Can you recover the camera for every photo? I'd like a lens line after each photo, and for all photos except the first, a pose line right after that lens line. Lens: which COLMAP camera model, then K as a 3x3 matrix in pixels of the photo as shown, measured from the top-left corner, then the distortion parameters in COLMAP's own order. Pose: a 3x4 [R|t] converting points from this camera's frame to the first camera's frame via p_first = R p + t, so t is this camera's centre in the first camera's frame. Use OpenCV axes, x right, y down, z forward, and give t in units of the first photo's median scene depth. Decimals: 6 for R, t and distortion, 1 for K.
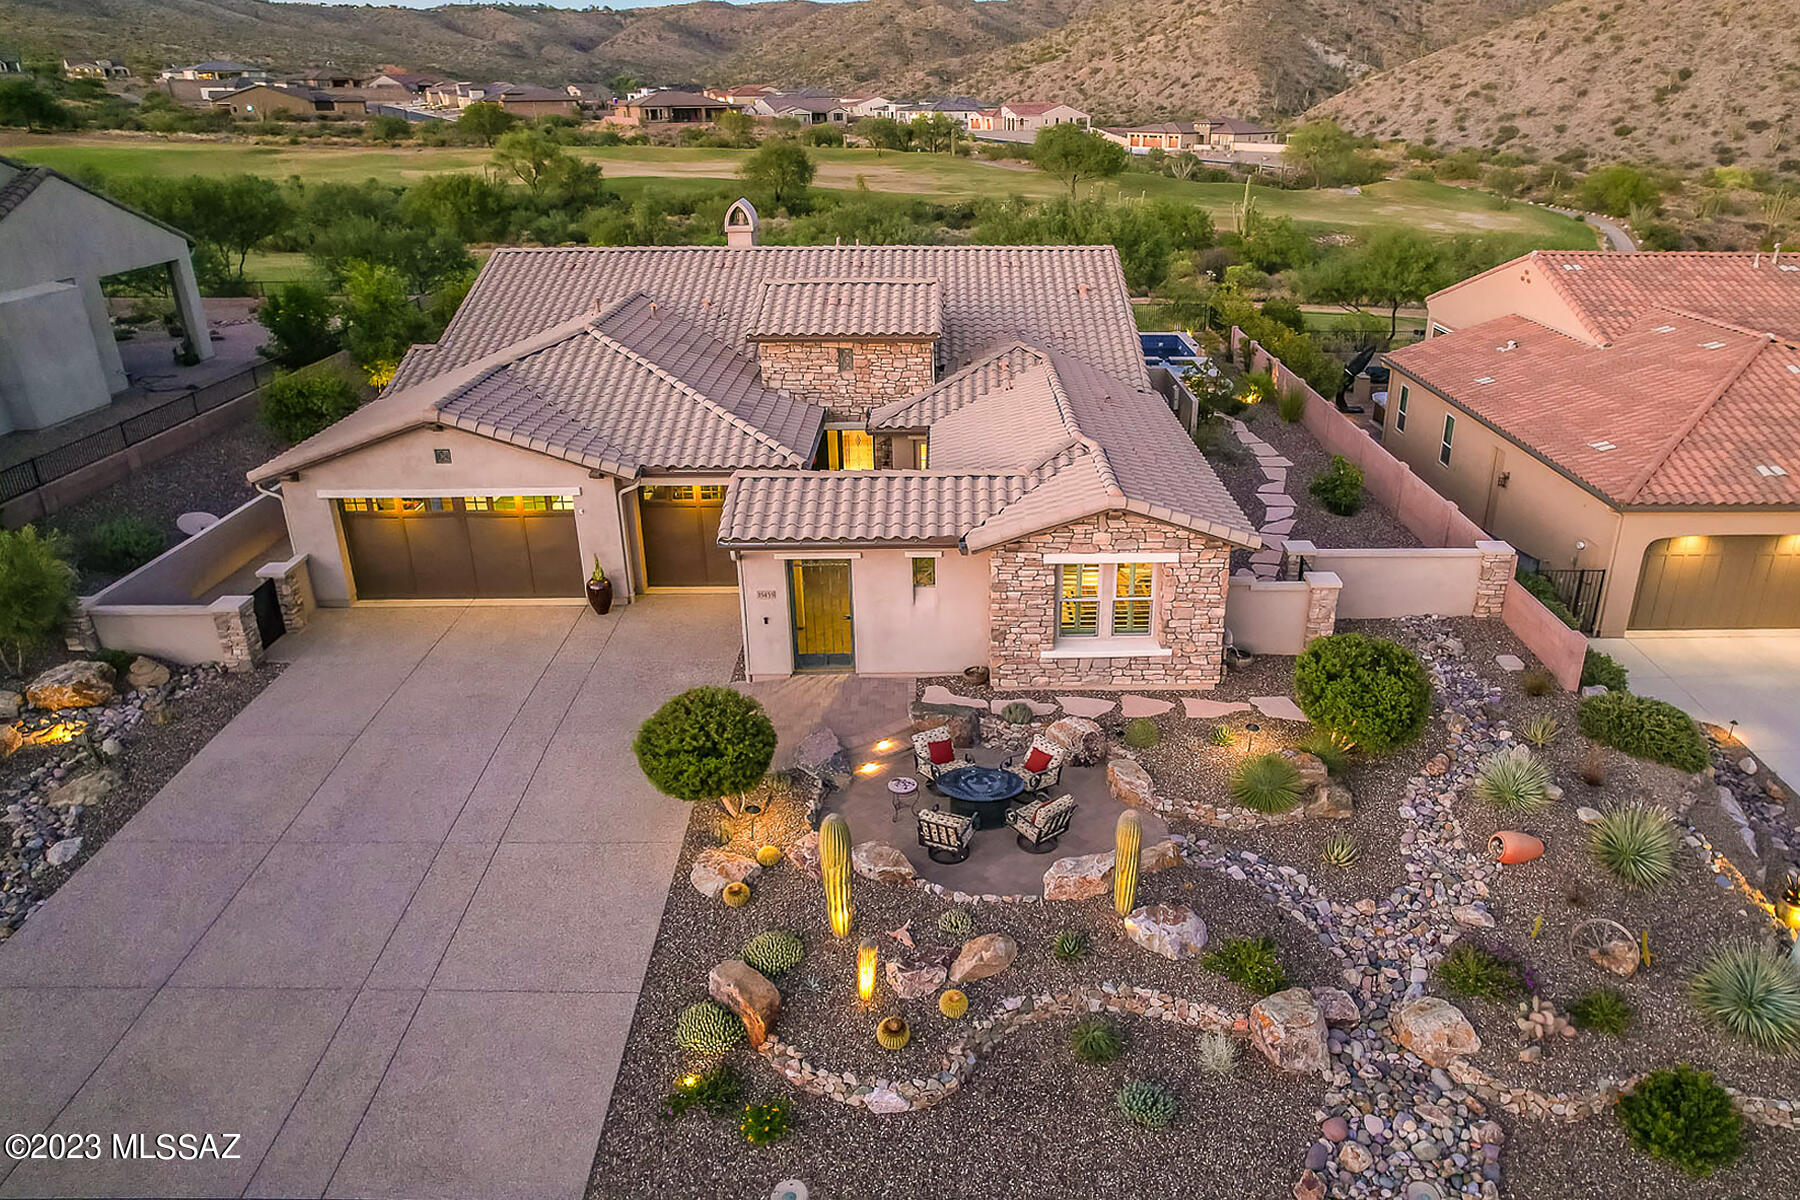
lens RADIAL K [[1129.4, 0, 1036.7], [0, 1129.4, 608.7], [0, 0, 1]] dist [-0.066625, 0.040175]
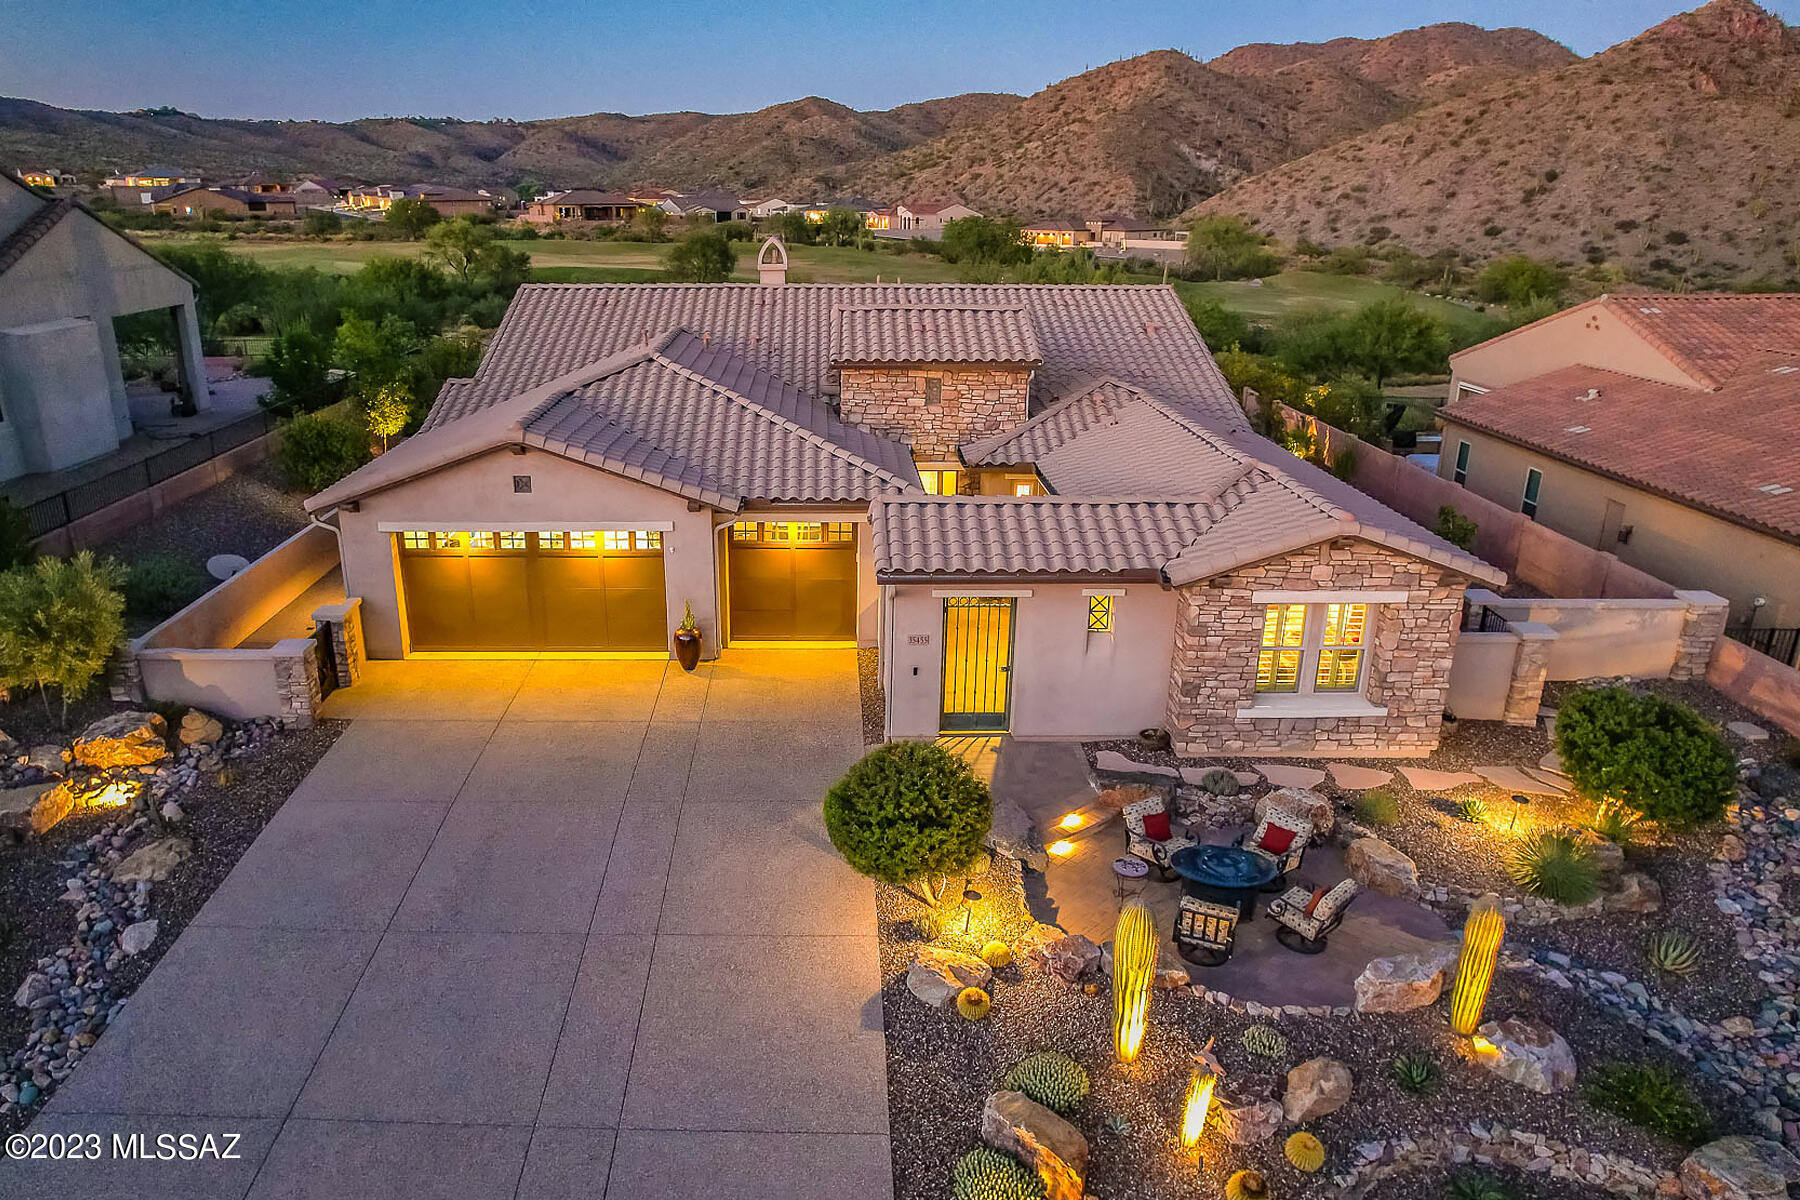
lens RADIAL K [[1158.8, 0, 890.7], [0, 1158.8, 627.4], [0, 0, 1]] dist [-0.067485, 0.050409]
pose [[0.998750, -0.000053, -0.049980, -0.223210], [-0.003234, 0.997836, -0.065678, 0.035789], [0.049875, 0.065758, 0.996588, 0.139535]]
